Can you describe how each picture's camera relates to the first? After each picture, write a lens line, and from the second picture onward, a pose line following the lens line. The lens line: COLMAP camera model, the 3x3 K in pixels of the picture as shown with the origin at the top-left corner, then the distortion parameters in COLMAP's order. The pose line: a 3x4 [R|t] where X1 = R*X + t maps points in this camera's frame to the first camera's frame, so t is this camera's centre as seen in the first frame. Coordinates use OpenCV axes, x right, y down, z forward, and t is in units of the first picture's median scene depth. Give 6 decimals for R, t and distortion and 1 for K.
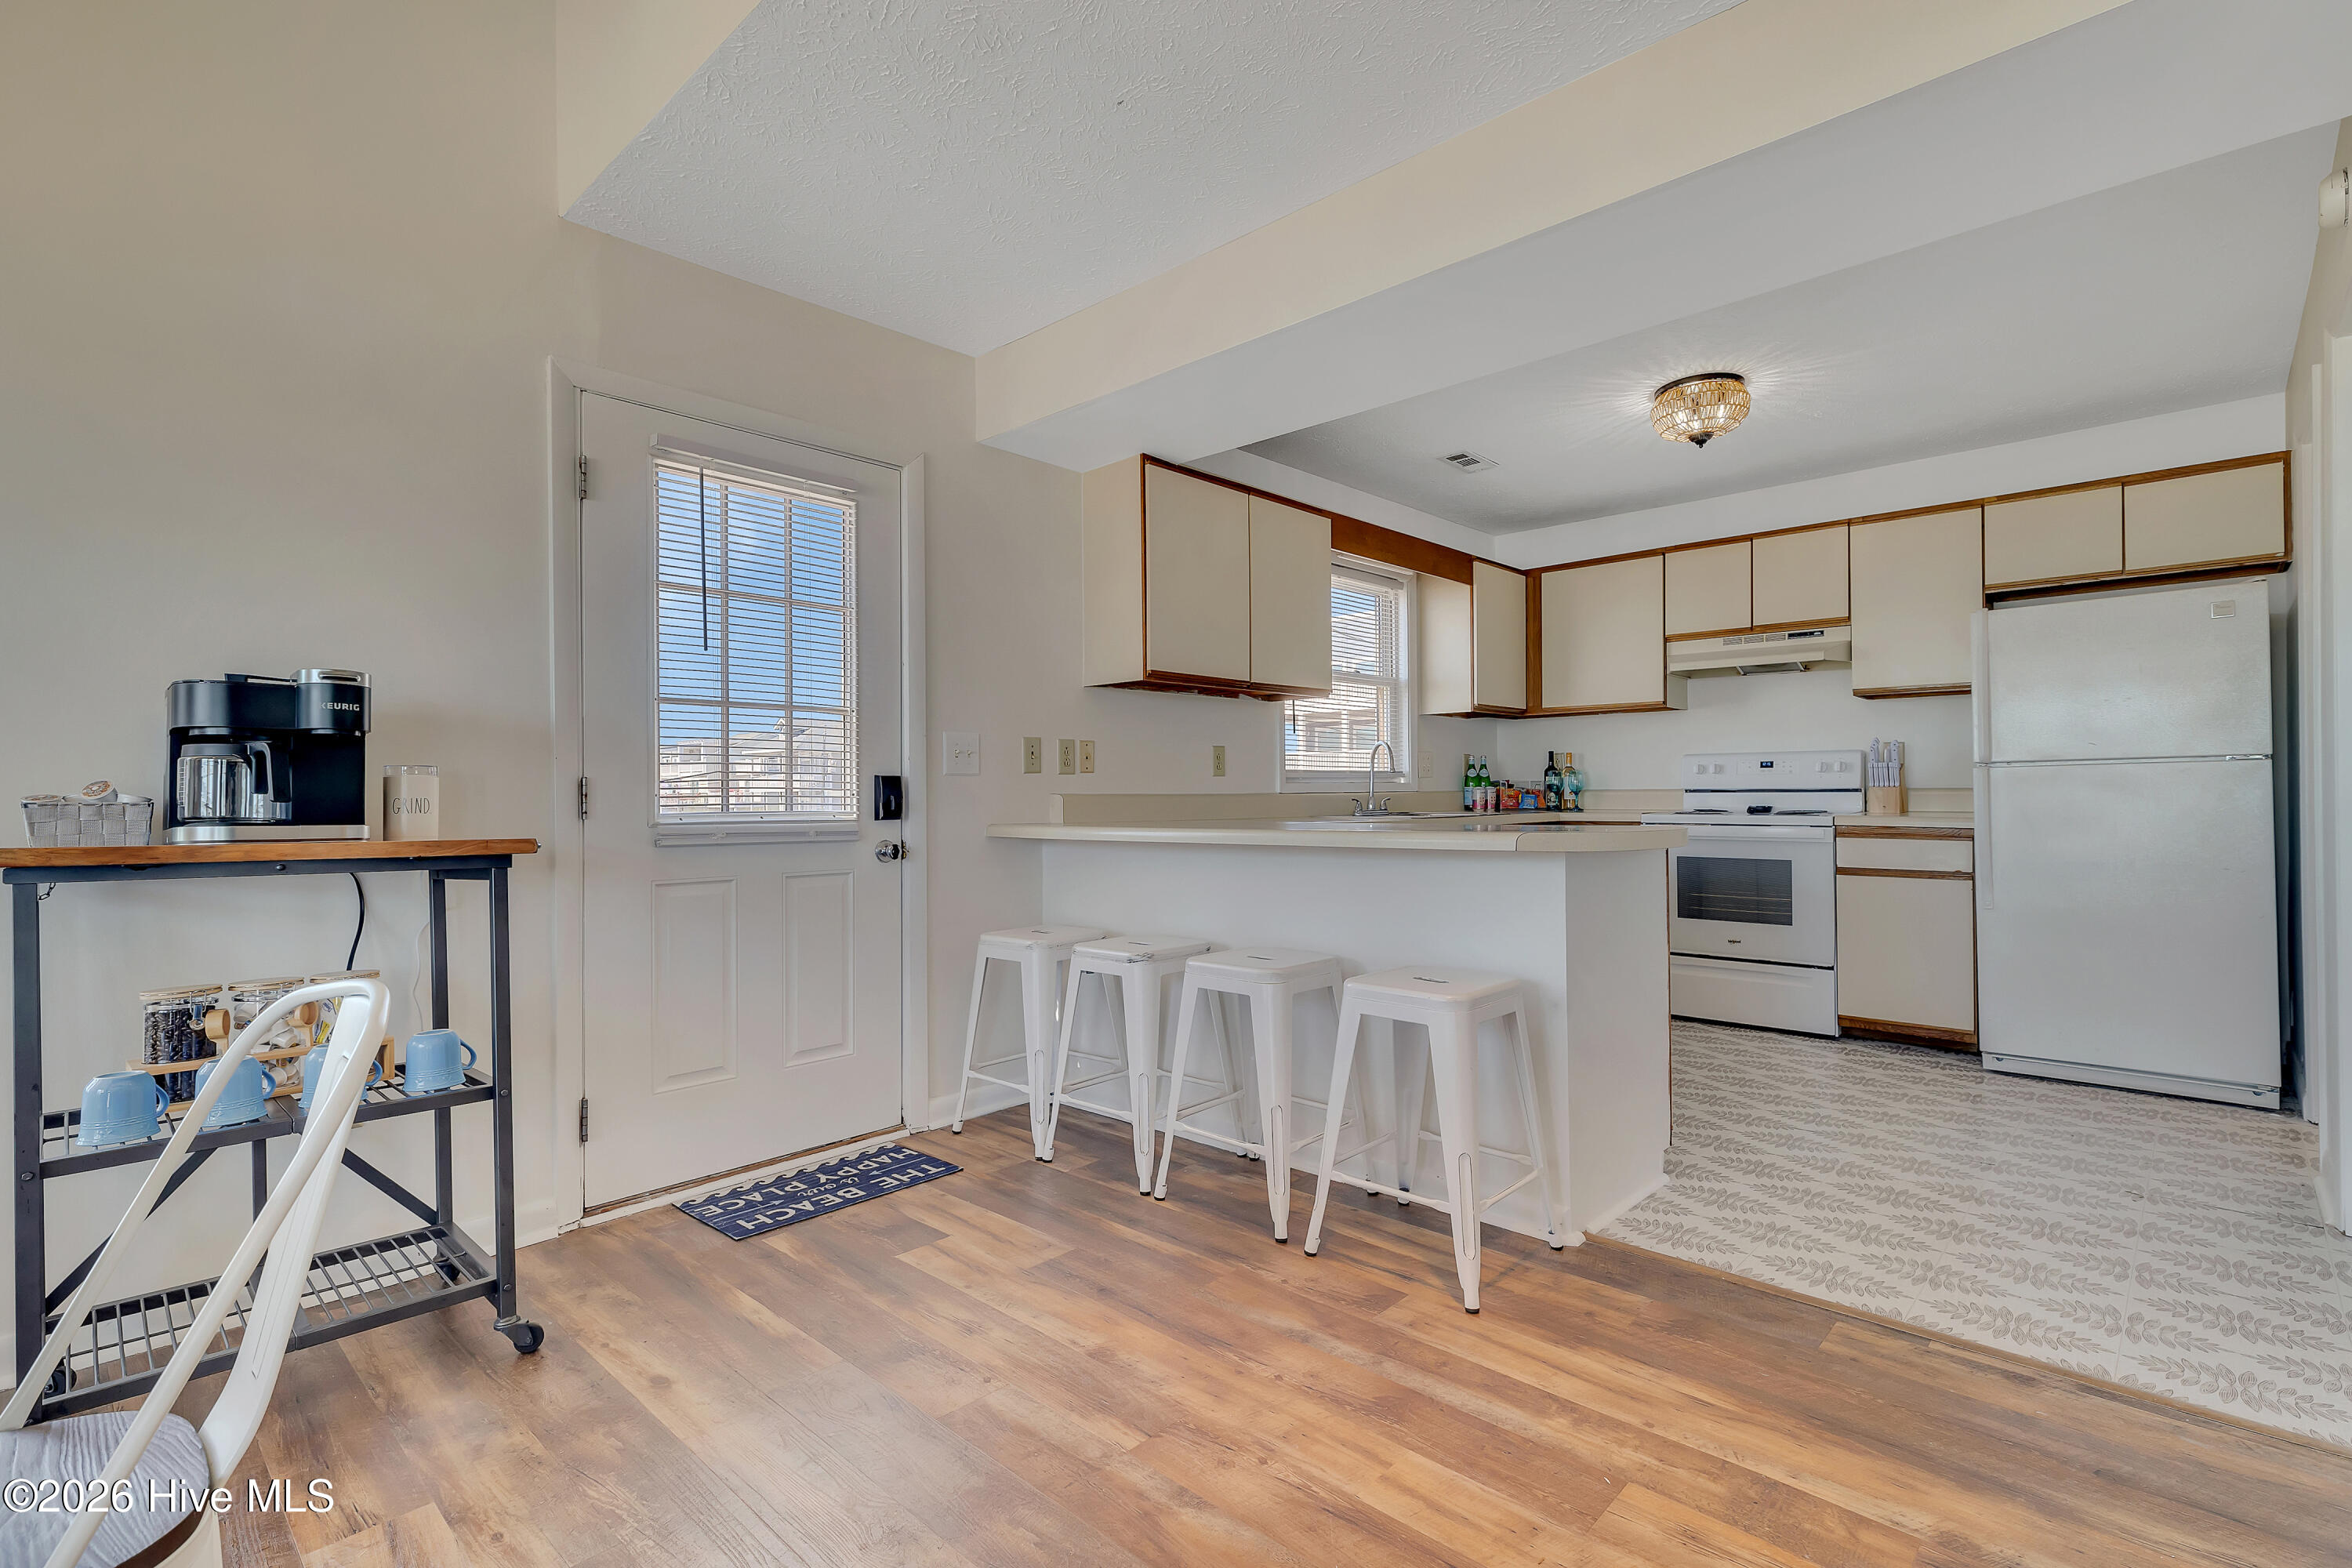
lens RADIAL K [[1082.3, 0, 1173.8], [0, 1082.3, 787.5], [0, 0, 1]] dist [0.000786, -0.000165]
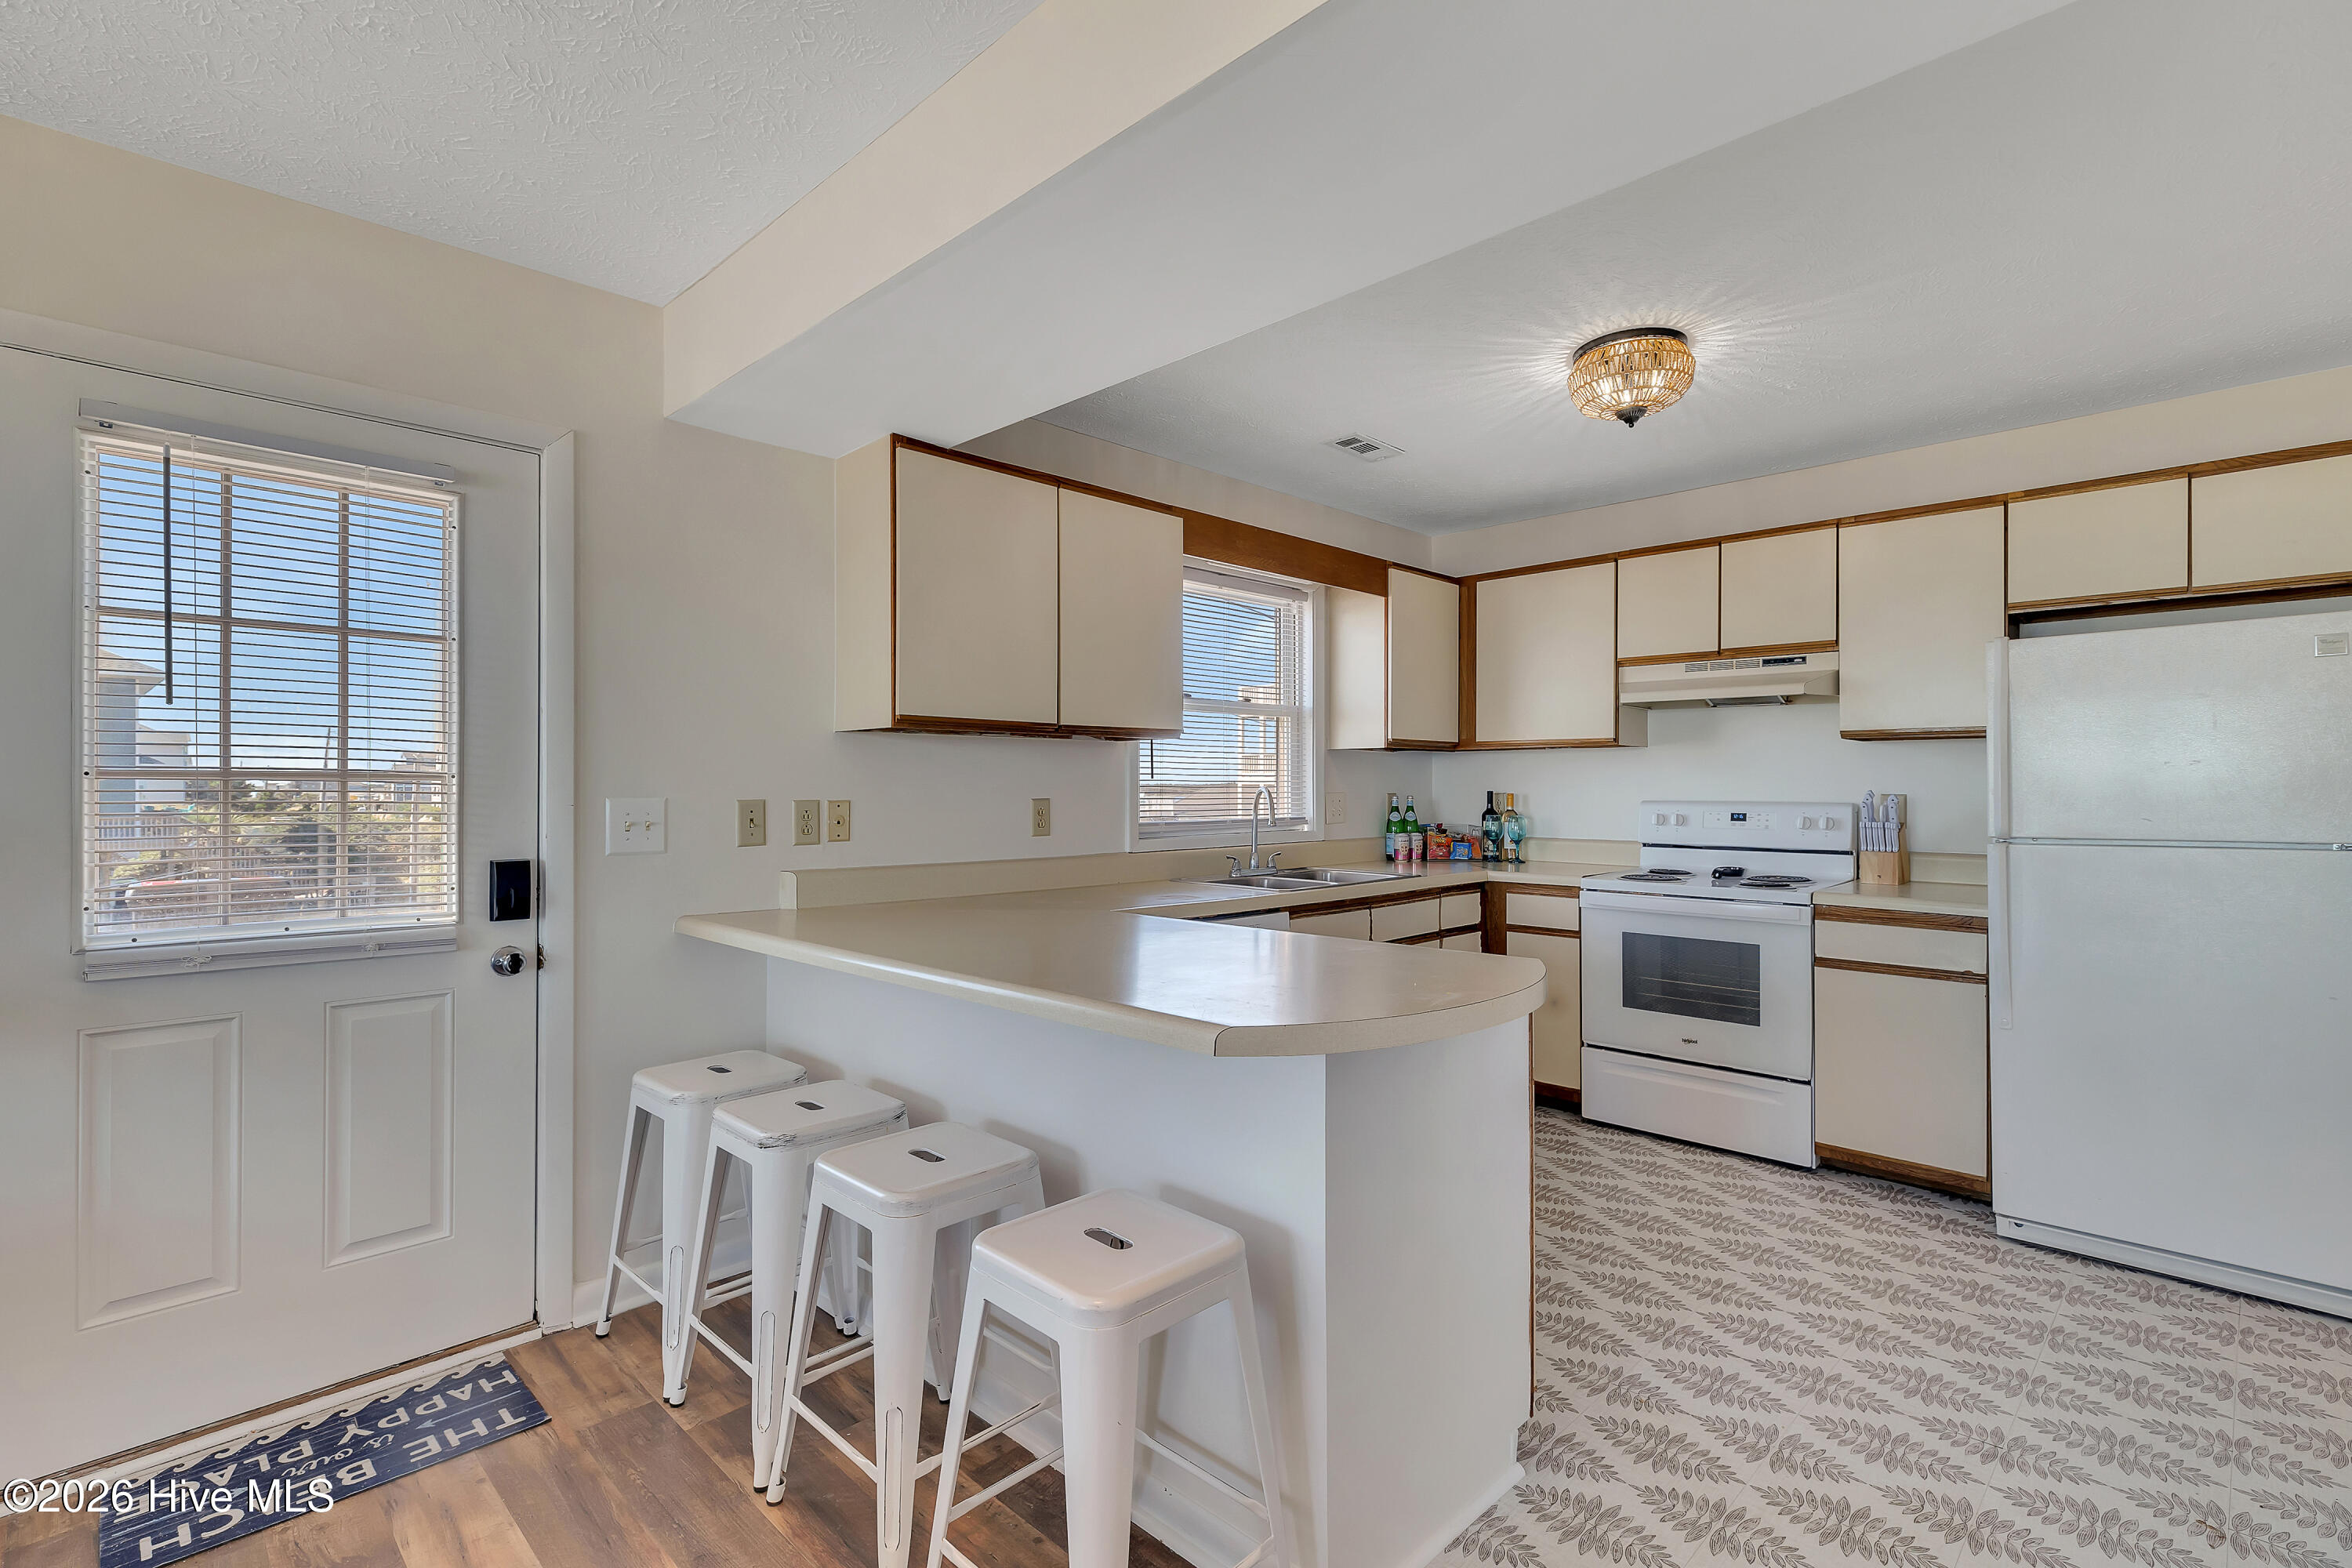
lens RADIAL K [[1075.2, 0, 1176.0], [0, 1075.2, 784.0], [0, 0, 1]] dist [0.000219, -0.000329]
pose [[0.999681, 0.007516, -0.024103, 0.184527], [-0.007435, 0.999966, 0.003452, -0.060621], [0.024128, -0.003272, 0.999704, 0.228259]]
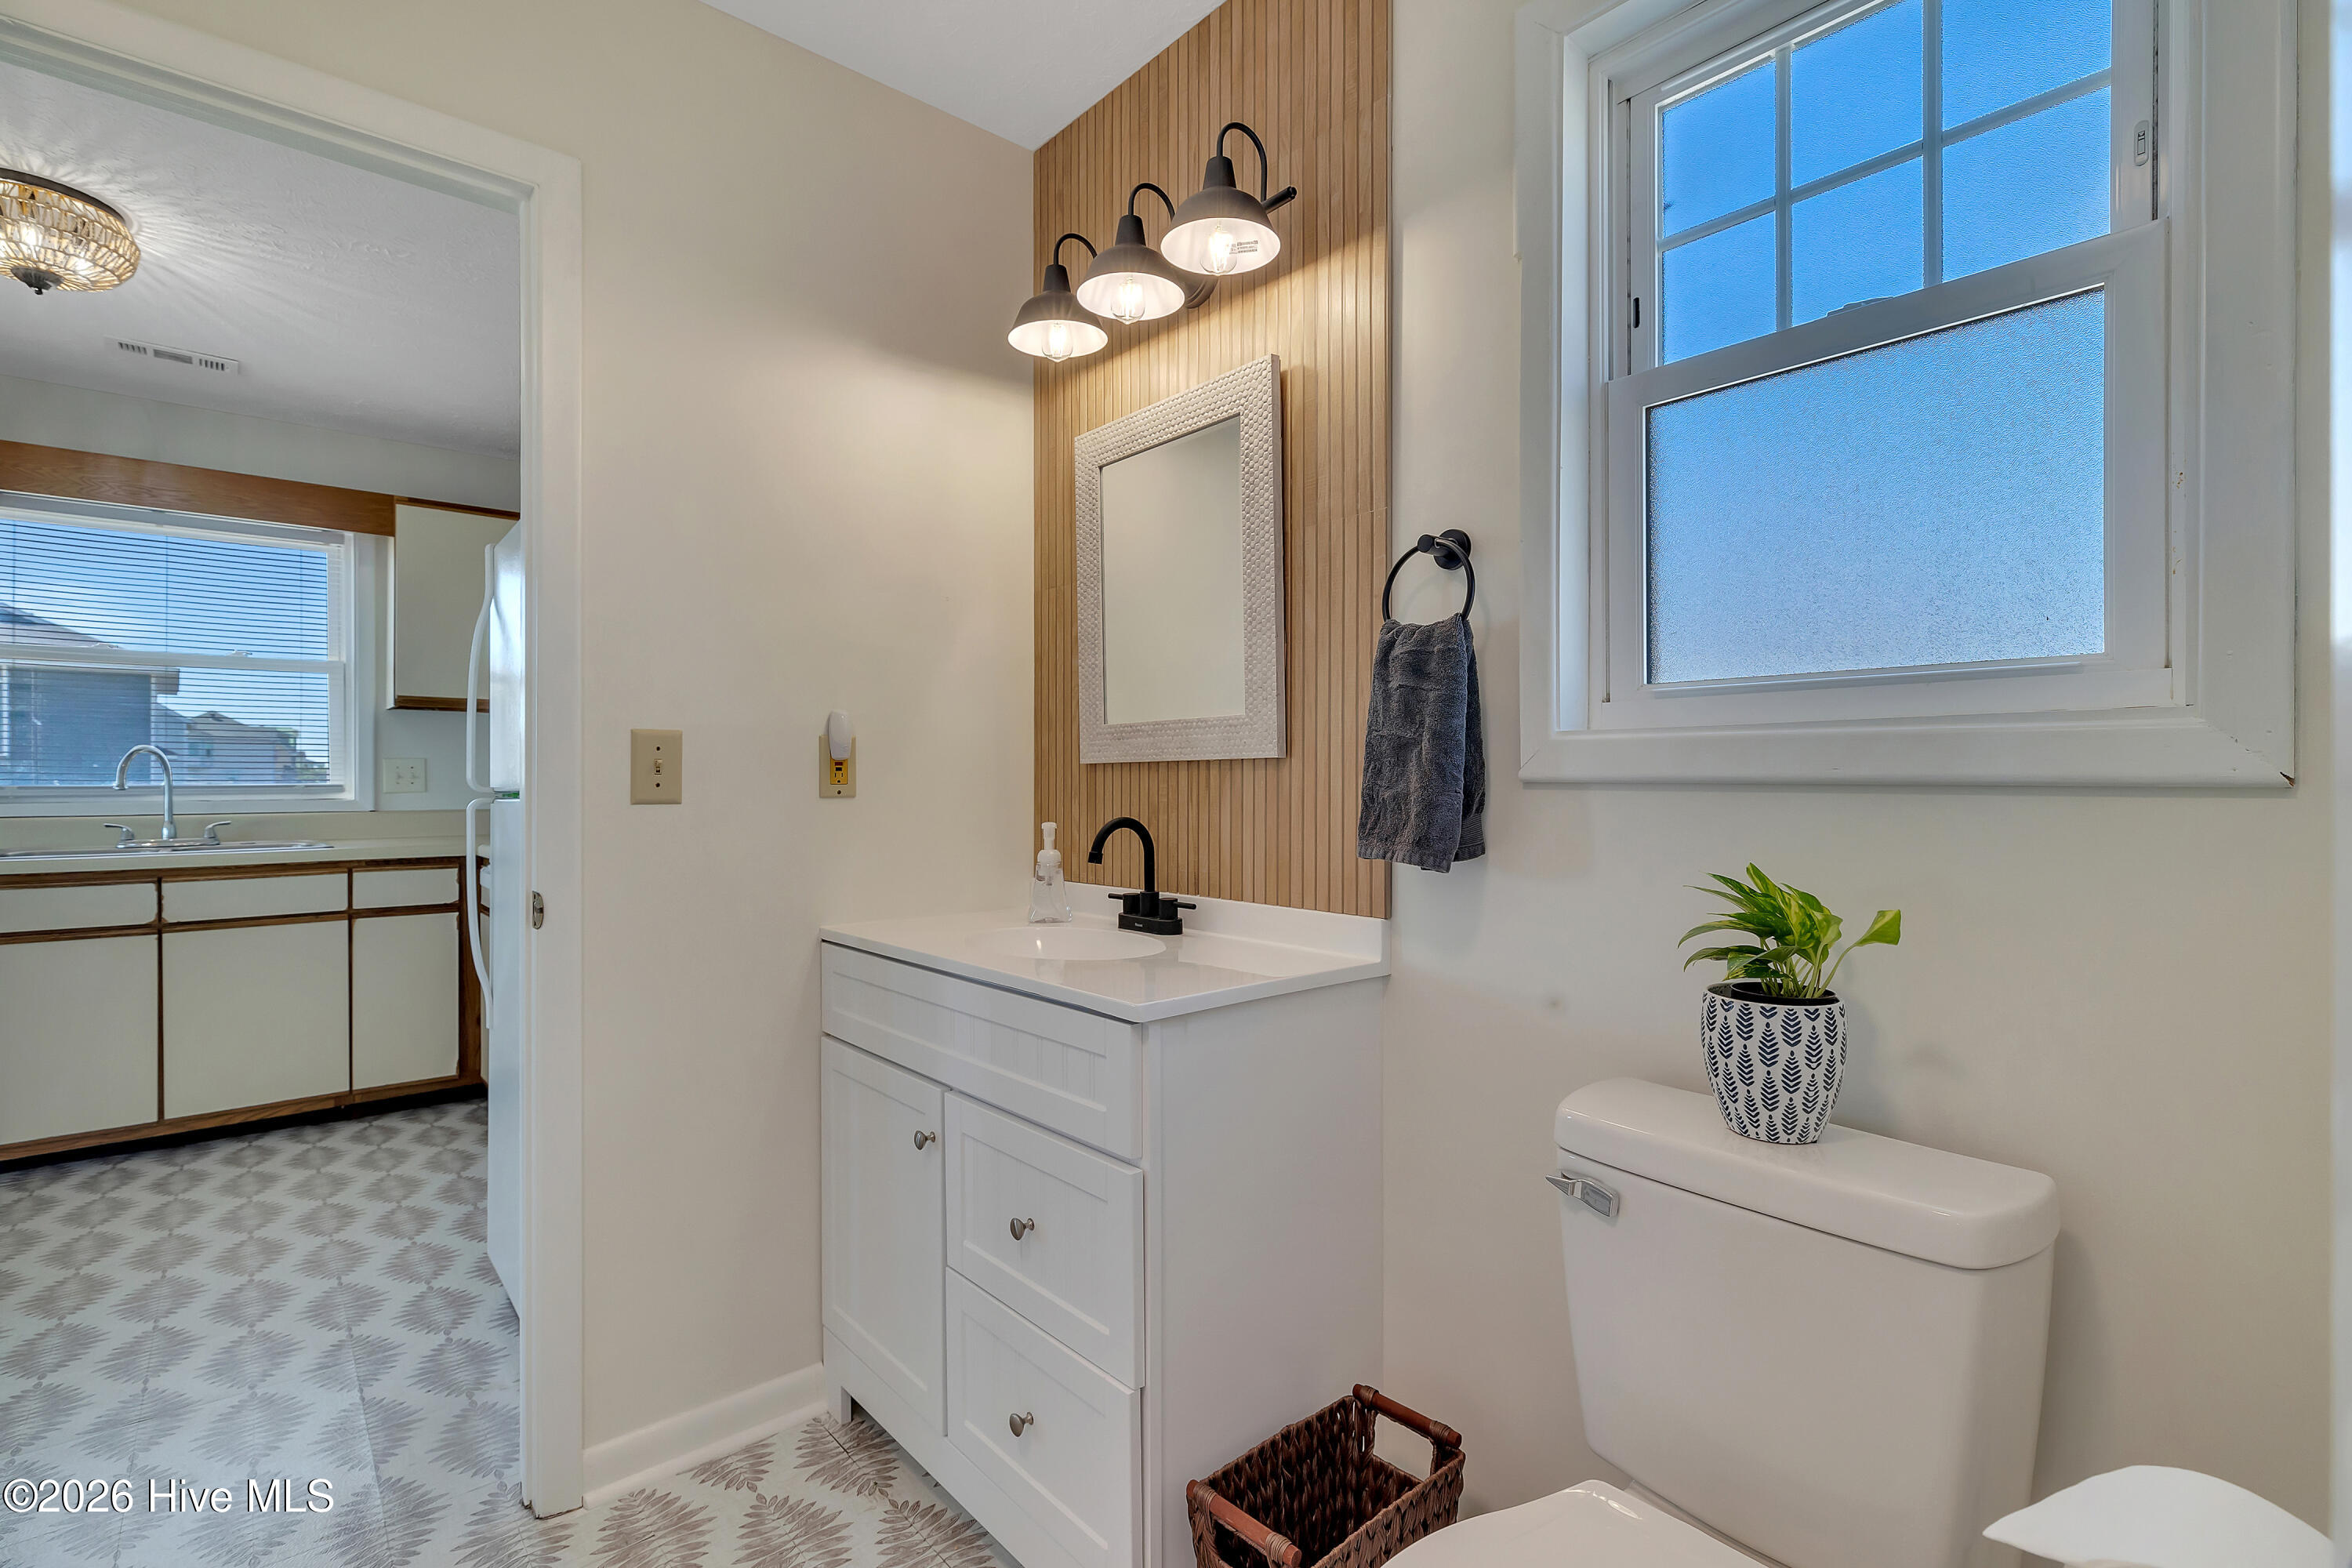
lens RADIAL K [[1082.3, 0, 1173.8], [0, 1082.3, 787.5], [0, 0, 1]] dist [0.000786, -0.000165]
pose [[0.995597, 0.006359, -0.093519, 1.216805], [-0.005229, 0.999910, 0.012333, -0.037231], [0.093589, -0.011789, 0.995541, 0.425647]]
